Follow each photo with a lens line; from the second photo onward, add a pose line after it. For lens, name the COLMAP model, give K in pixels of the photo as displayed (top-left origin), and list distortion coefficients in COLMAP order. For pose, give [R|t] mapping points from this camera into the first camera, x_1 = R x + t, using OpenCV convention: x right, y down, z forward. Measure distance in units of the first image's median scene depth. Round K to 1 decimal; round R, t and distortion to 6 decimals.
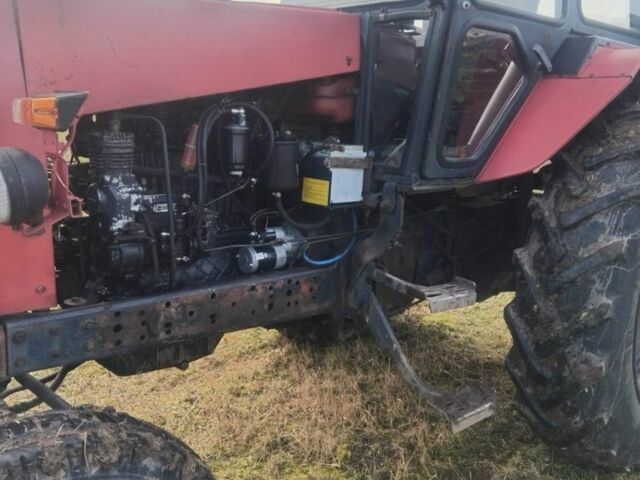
lens RADIAL K [[640.8, 0, 320.0], [0, 640.8, 240.0], [0, 0, 1]] dist [0.154151, -0.351548]
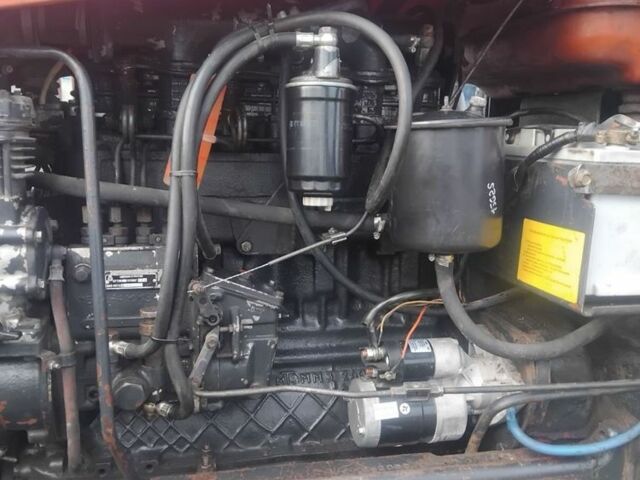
lens RADIAL K [[640.8, 0, 320.0], [0, 640.8, 240.0], [0, 0, 1]] dist [0.154151, -0.351548]
pose [[0.864231, 0.058408, -0.499694, 0.066297], [-0.082862, 0.996199, -0.026868, -0.066902], [0.496225, 0.064625, 0.865785, 0.629127]]
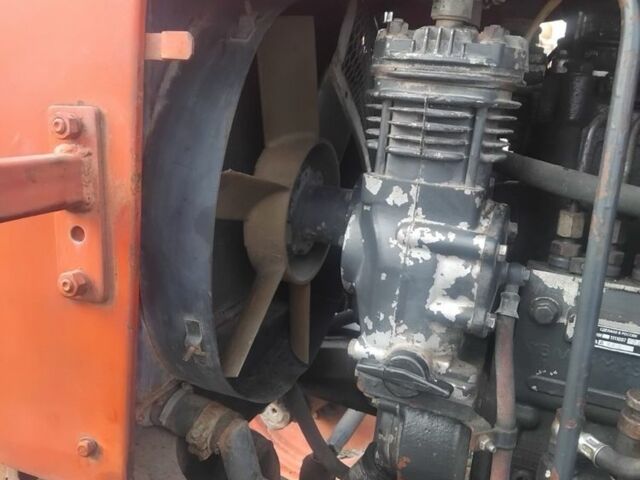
lens RADIAL K [[640.8, 0, 320.0], [0, 640.8, 240.0], [0, 0, 1]] dist [0.154151, -0.351548]
pose [[0.444502, 0.220220, -0.868286, -0.064936], [-0.246403, 0.961977, 0.117841, -0.080819], [0.861222, 0.161568, 0.481863, 0.687672]]
